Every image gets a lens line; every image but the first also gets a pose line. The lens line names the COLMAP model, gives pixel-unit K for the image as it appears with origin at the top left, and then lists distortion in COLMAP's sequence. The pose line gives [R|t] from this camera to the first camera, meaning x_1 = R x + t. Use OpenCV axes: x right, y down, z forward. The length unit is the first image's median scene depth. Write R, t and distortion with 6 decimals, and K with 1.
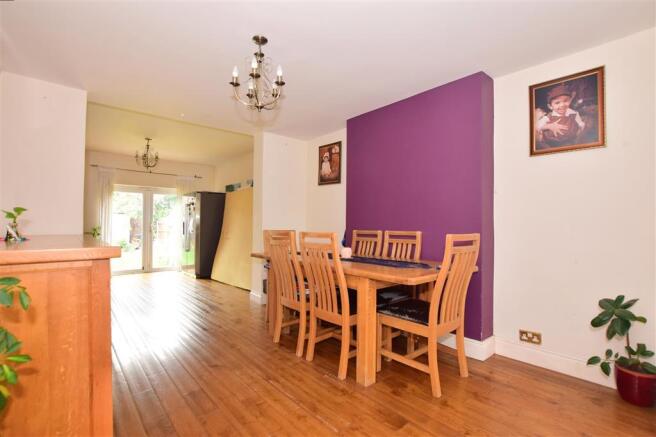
lens RADIAL K [[303.7, 0, 332.0], [0, 303.7, 221.6], [0, 0, 1]] dist [-0.001855, -0.000115]
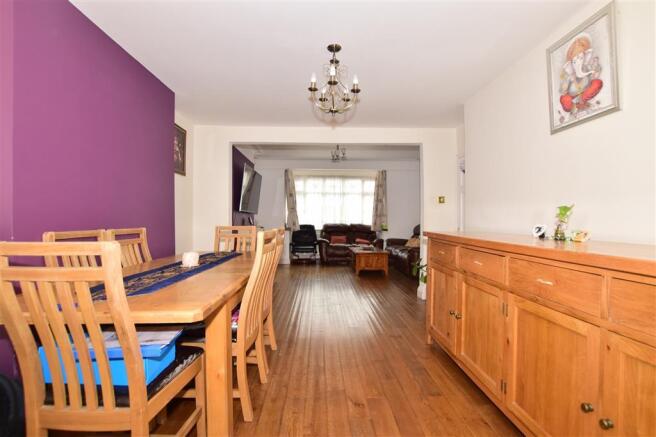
lens RADIAL K [[303.7, 0, 332.0], [0, 303.7, 221.6], [0, 0, 1]] dist [-0.001855, -0.000115]
pose [[-0.774419, -0.010770, 0.632582, -0.792547], [-0.010706, 0.999935, 0.003918, 0.008268], [-0.632583, -0.003738, -0.774484, 1.588339]]
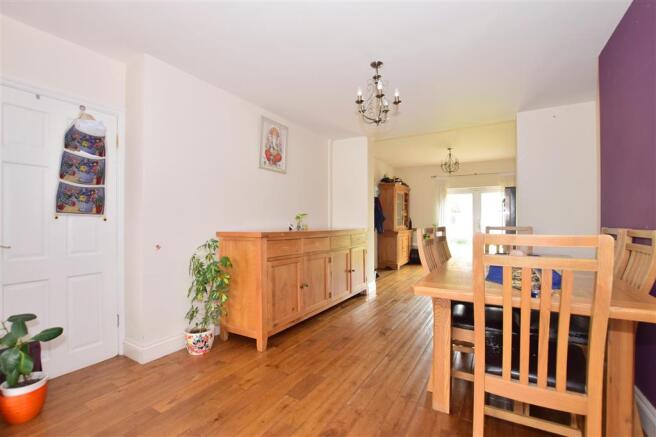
lens RADIAL K [[303.7, 0, 332.0], [0, 303.7, 221.6], [0, 0, 1]] dist [-0.001855, -0.000115]
pose [[0.309271, -0.006618, -0.950951, 0.719790], [0.014405, 0.999894, -0.002274, 0.012159], [0.950865, -0.012995, 0.309334, 0.401563]]
